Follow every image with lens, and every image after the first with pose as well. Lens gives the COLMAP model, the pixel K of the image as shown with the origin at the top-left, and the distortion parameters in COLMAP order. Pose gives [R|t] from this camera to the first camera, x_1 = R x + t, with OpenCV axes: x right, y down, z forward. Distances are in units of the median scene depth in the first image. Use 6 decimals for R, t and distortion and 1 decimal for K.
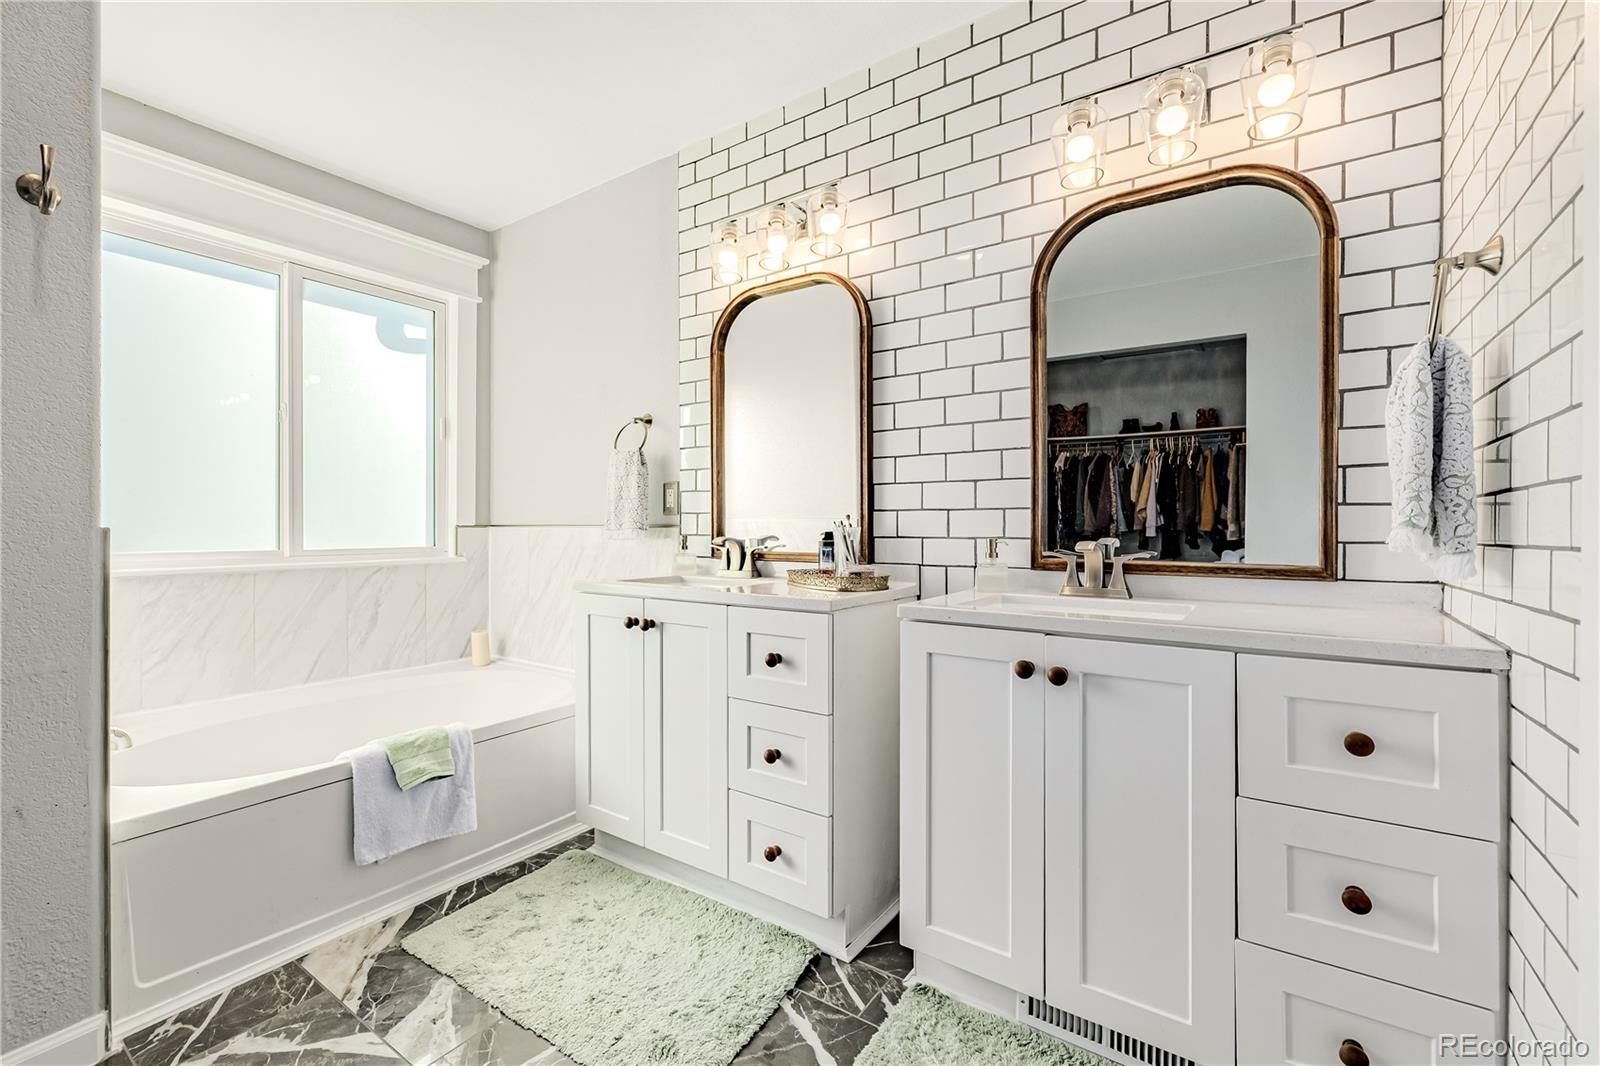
lens RADIAL K [[677.4, 0, 795.9], [0, 677.4, 528.1], [0, 0, 1]] dist [0.000245, -0.000098]
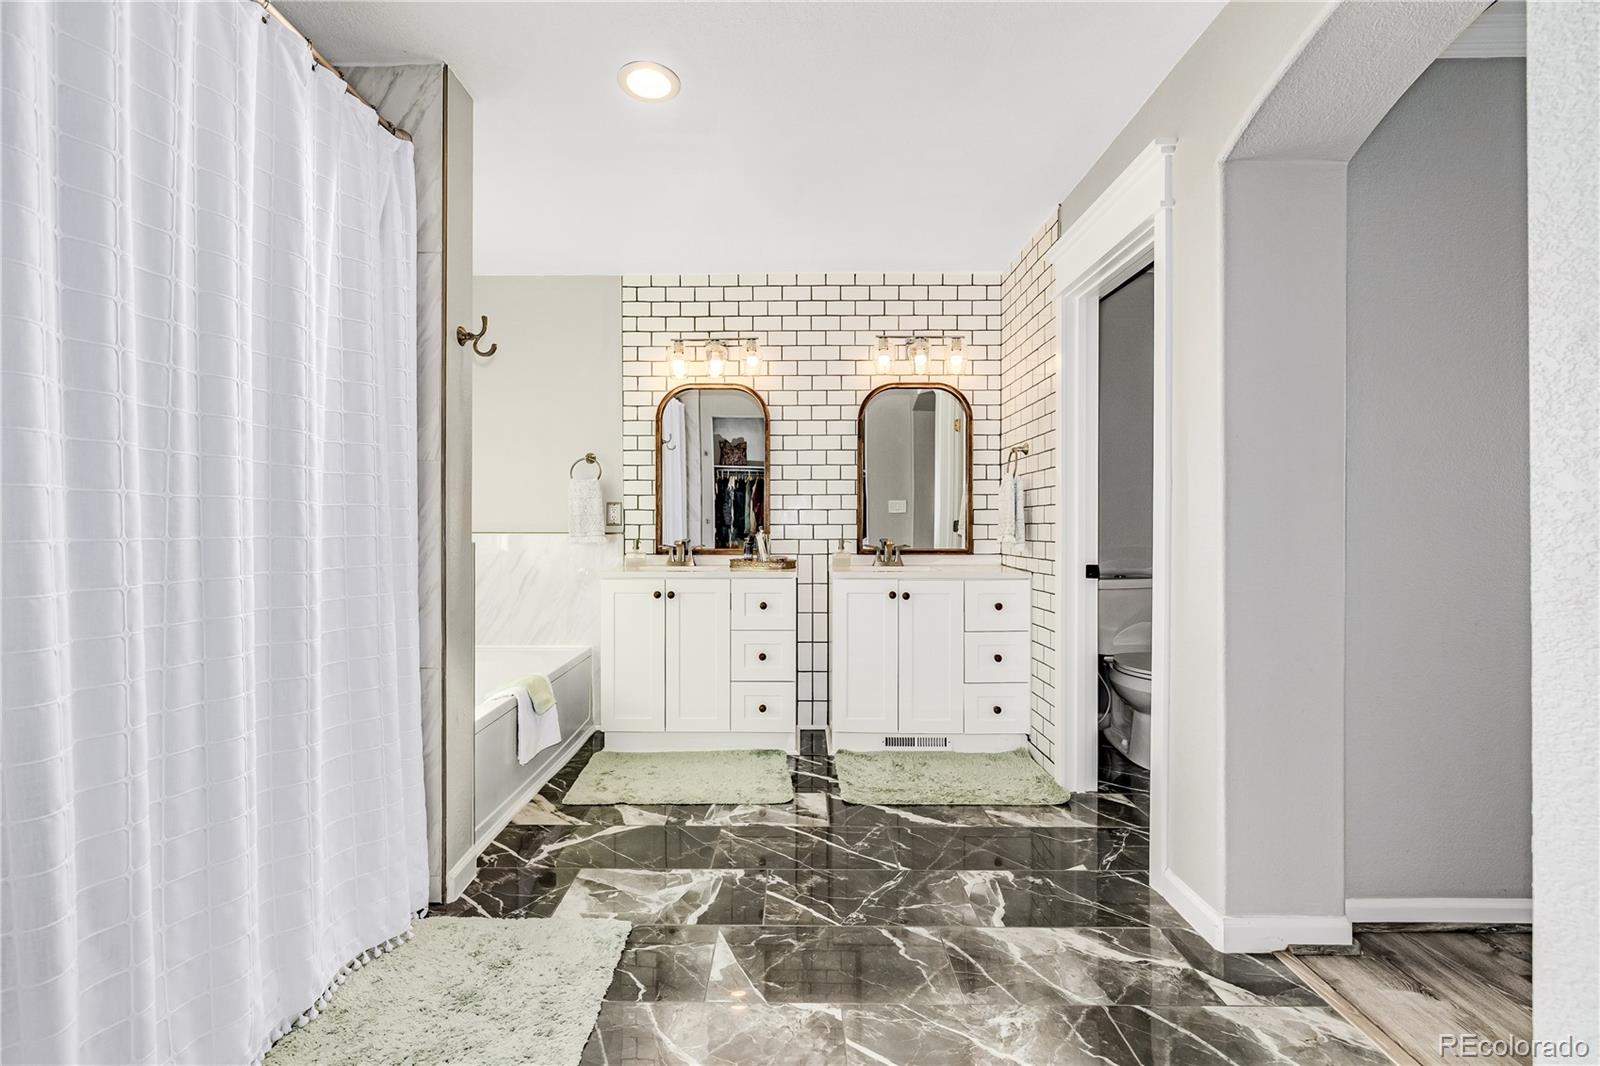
lens RADIAL K [[668.4, 0, 800.0], [0, 668.4, 533.0], [0, 0, 1]] dist [0.000088, 0.000005]
pose [[0.805861, -0.004468, 0.592088, -0.940749], [0.002455, 0.999988, 0.004205, -0.011836], [-0.592099, -0.001935, 0.805863, -0.500306]]
